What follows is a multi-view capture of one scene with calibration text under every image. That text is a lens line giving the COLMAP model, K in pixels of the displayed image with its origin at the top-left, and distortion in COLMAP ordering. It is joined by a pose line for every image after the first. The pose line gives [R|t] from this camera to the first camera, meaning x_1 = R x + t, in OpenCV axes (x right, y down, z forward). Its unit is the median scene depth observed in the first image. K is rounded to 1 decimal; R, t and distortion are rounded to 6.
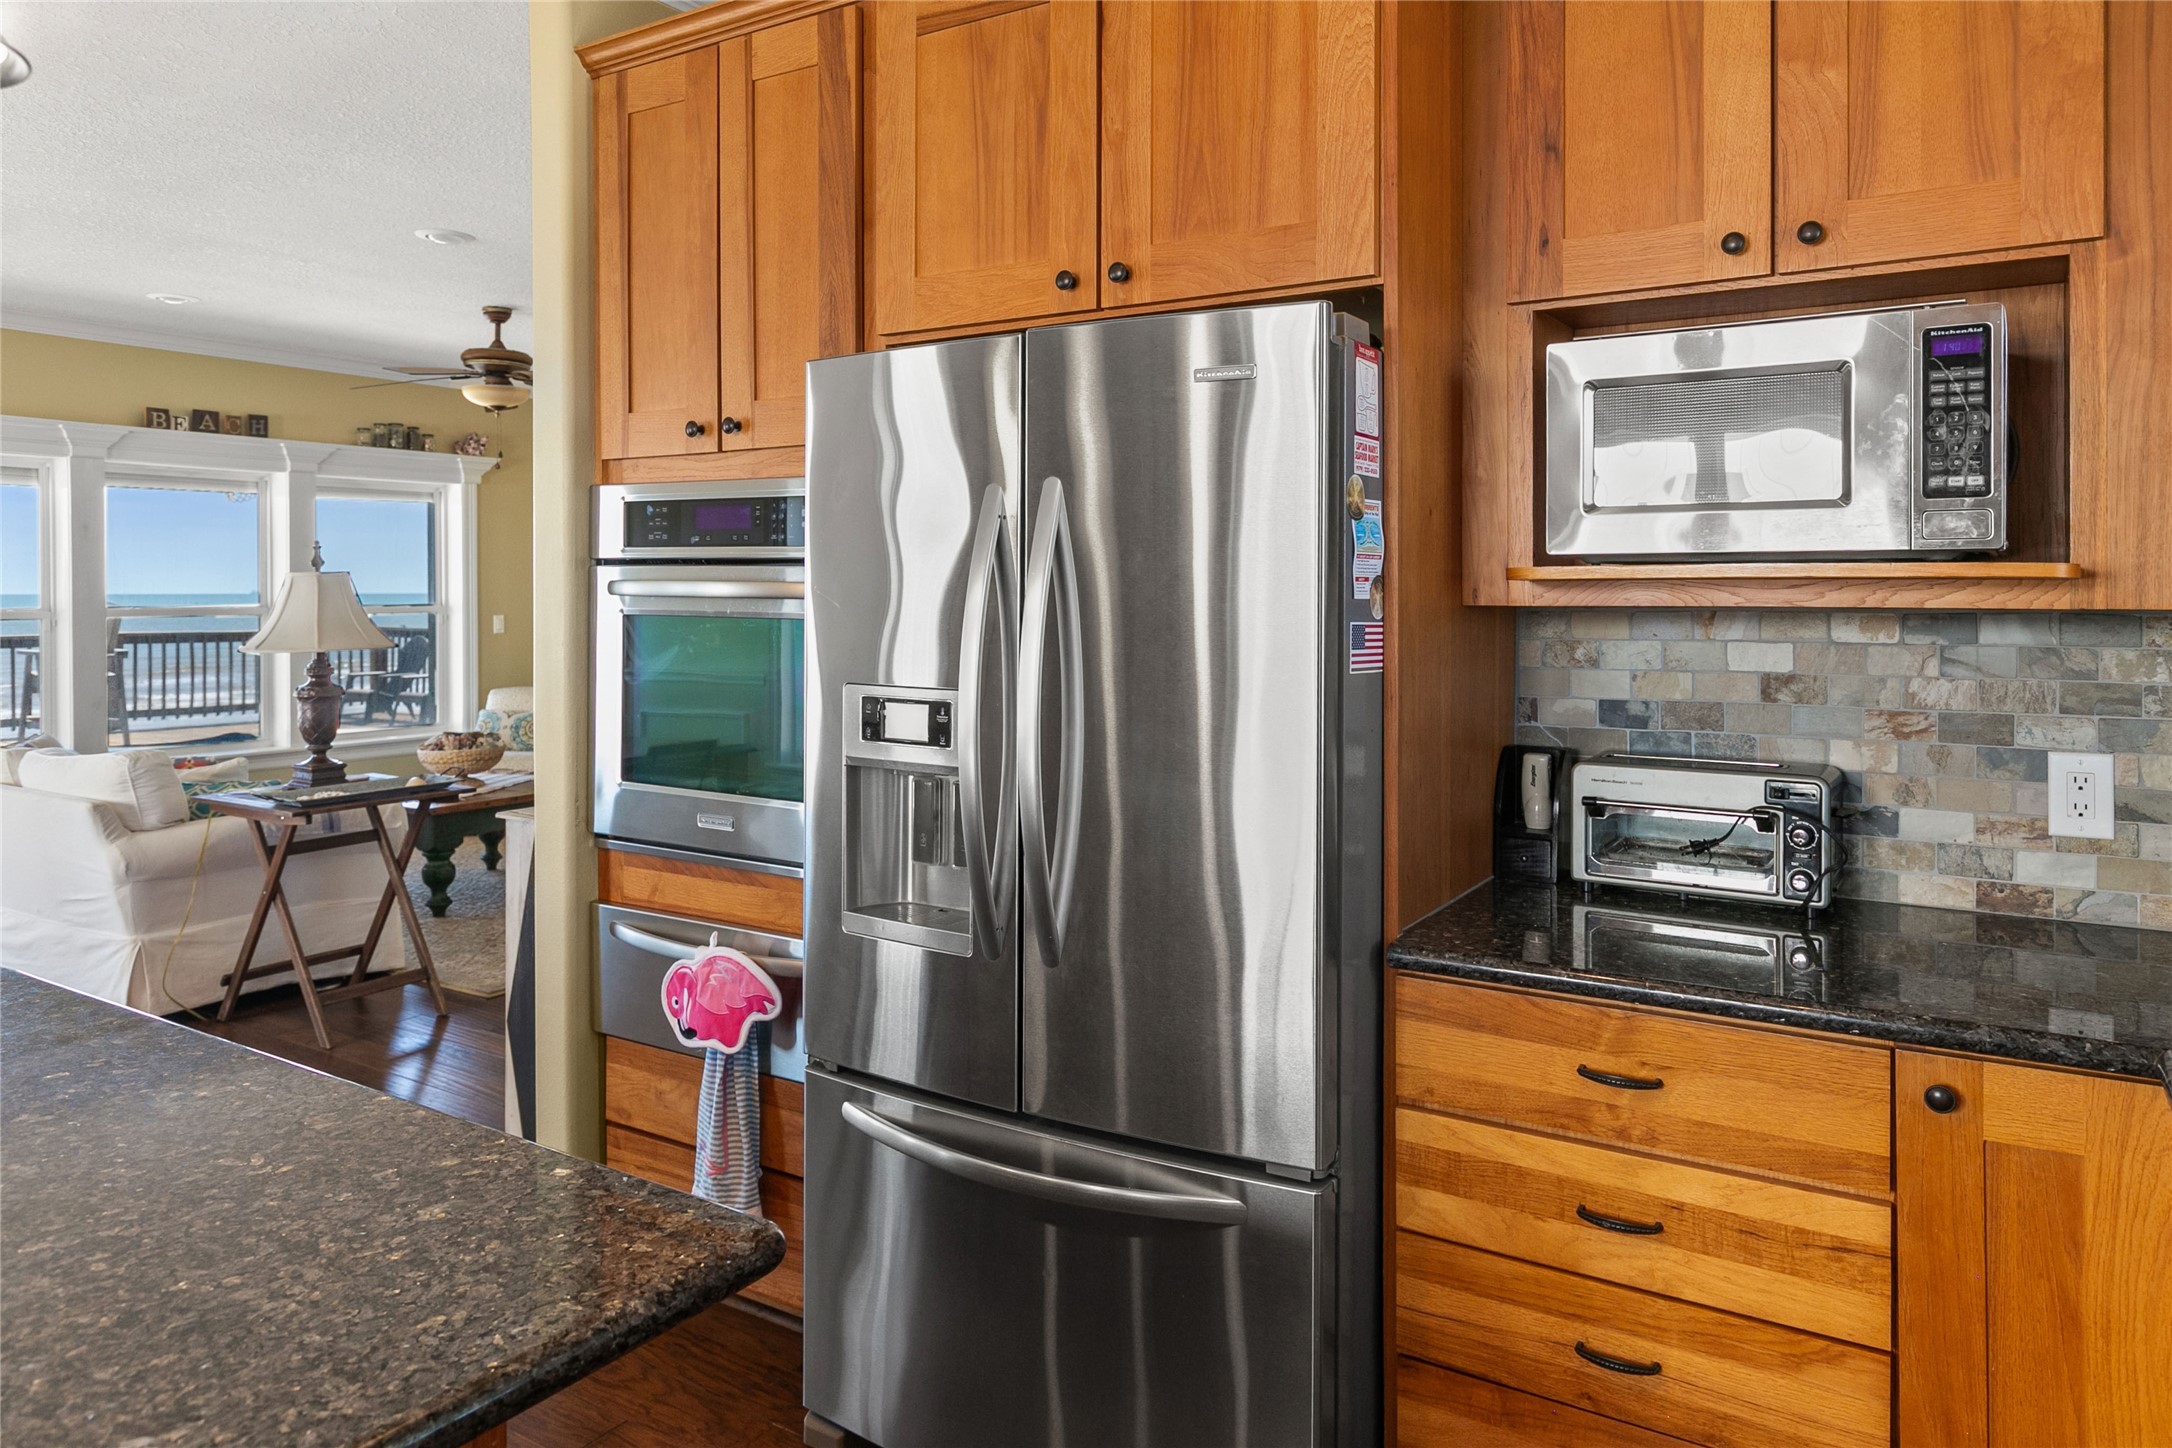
lens RADIAL K [[1407.8, 0, 1125.7], [0, 1407.8, 606.6], [0, 0, 1]] dist [0.003198, -0.000590]
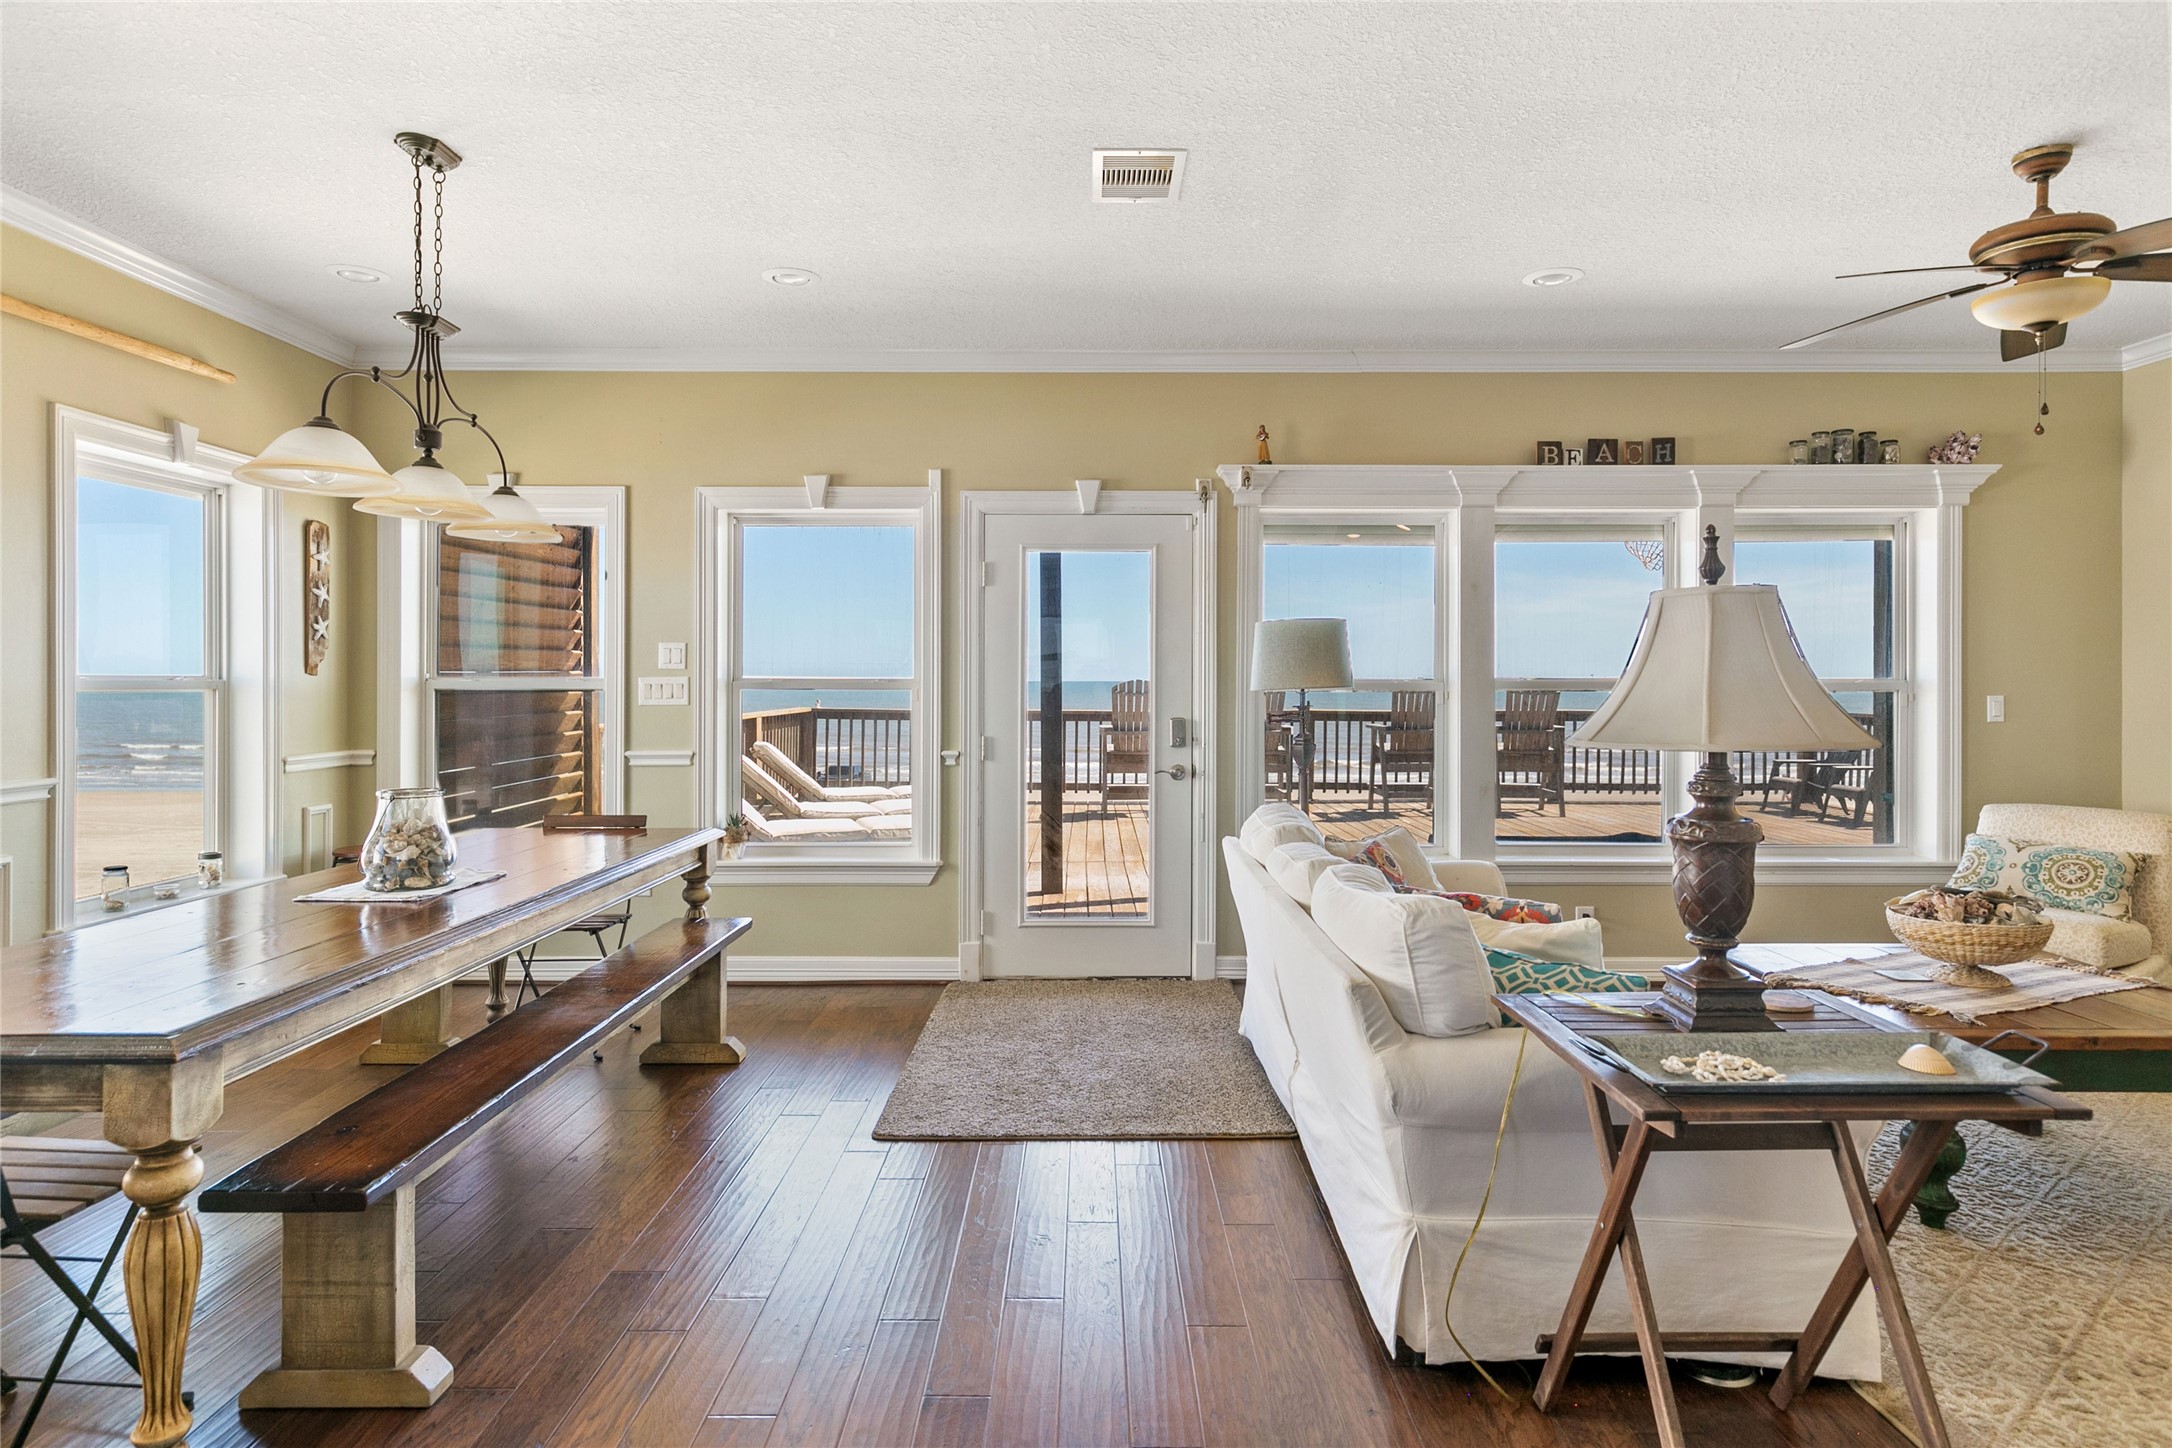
lens RADIAL K [[1241.0, 0, 1084.4], [0, 1241.0, 683.4], [0, 0, 1]] dist [0.009028, -0.002816]
pose [[0.531256, 0.004746, -0.847198, -0.219096], [-0.011479, 0.999933, -0.001596, 0.008440], [0.847134, 0.010573, 0.531275, 0.397477]]
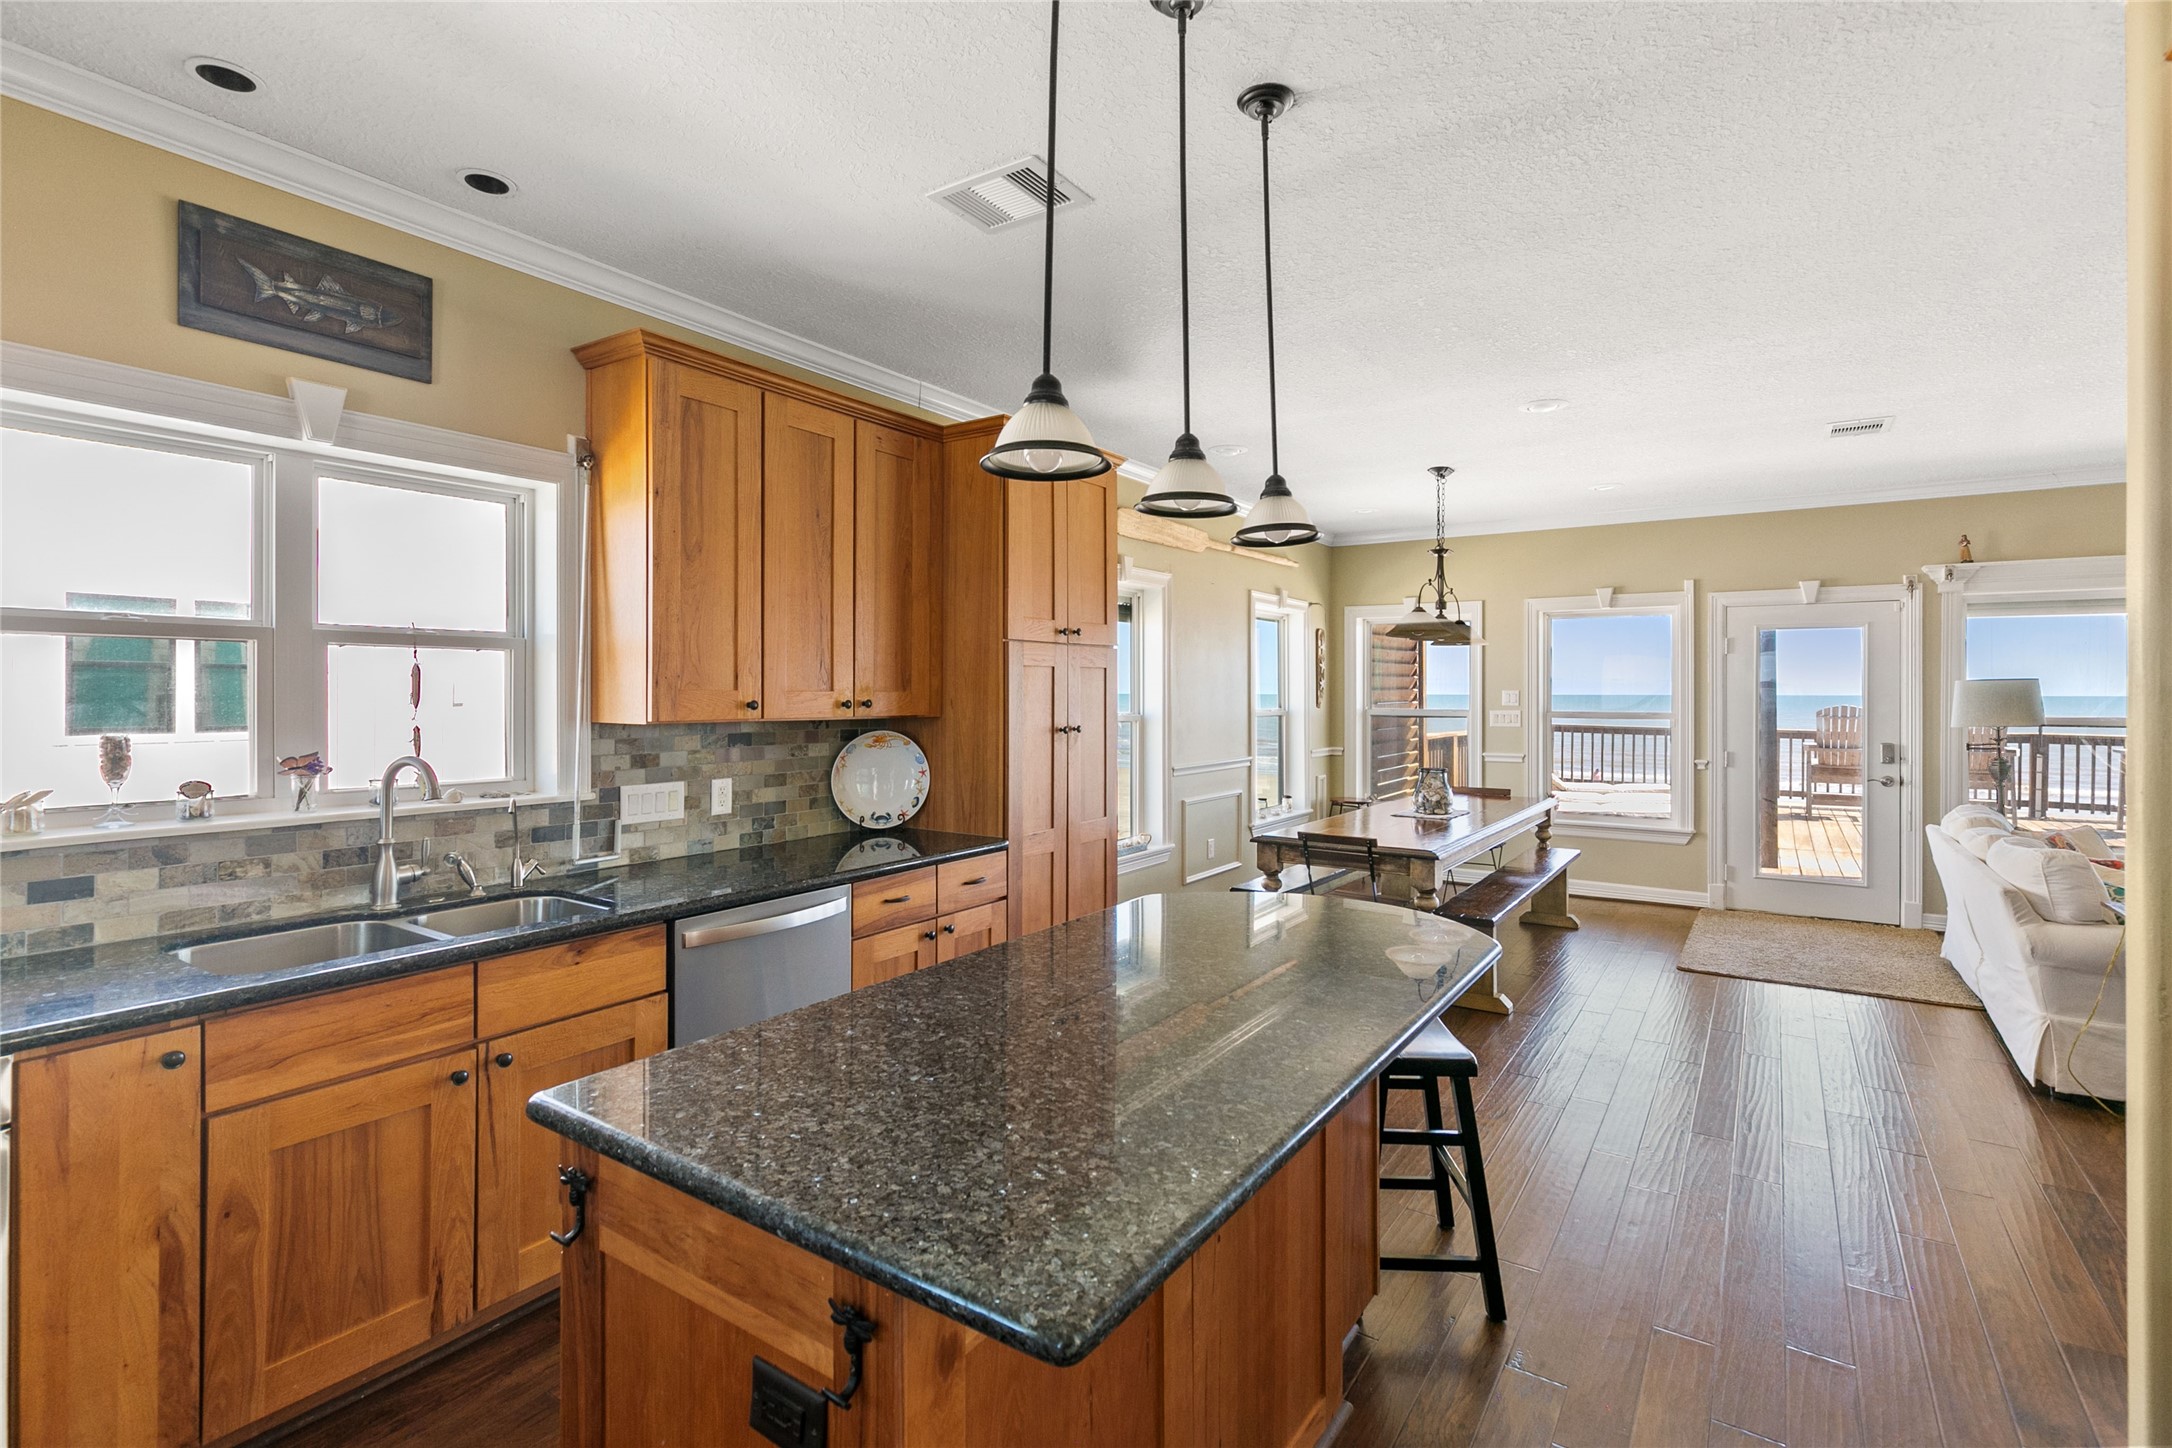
lens RADIAL K [[1008.7, 0, 1087.4], [0, 1008.7, 688.4], [0, 0, 1]] dist [0.001993, 0.000632]
pose [[-0.033476, -0.002587, -0.999436, 0.087951], [-0.013702, 0.999904, -0.002130, -0.009474], [0.999346, 0.013623, -0.033508, 0.169475]]
